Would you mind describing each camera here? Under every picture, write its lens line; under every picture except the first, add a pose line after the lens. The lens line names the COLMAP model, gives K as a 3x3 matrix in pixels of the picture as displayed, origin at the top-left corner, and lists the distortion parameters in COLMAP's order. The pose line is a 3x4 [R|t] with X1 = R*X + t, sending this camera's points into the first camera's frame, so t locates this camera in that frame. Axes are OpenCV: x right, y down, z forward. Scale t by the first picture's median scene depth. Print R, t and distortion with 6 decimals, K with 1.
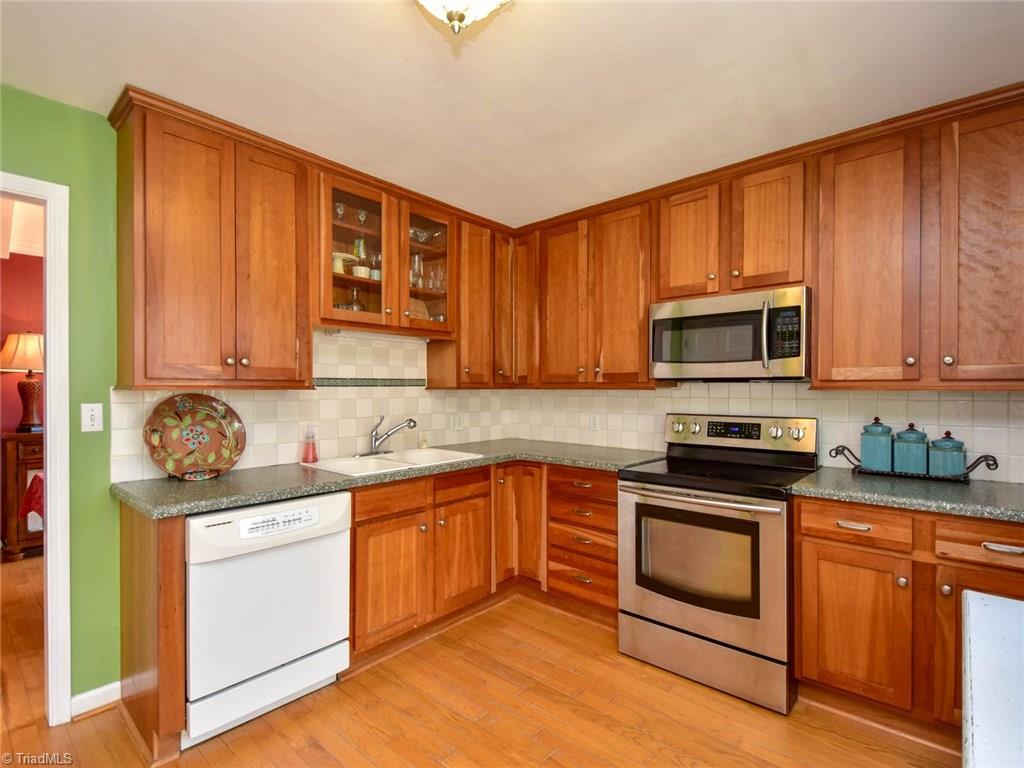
lens RADIAL K [[499.5, 0, 520.5], [0, 499.5, 392.3], [0, 0, 1]] dist [0.034740, -0.025790]
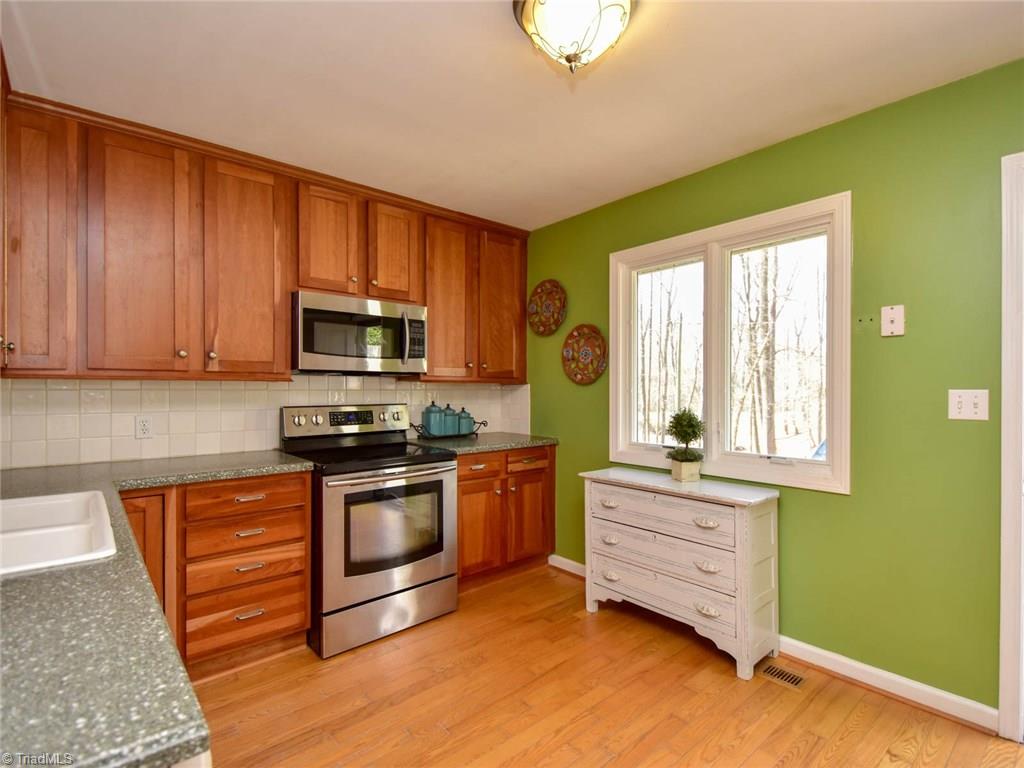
lens RADIAL K [[499.5, 0, 520.5], [0, 499.5, 392.3], [0, 0, 1]] dist [0.034740, -0.025790]
pose [[0.126186, -0.008783, 0.991968, -0.655357], [0.003869, 0.999958, 0.008361, 0.009986], [-0.991999, 0.002783, 0.126214, 0.489326]]
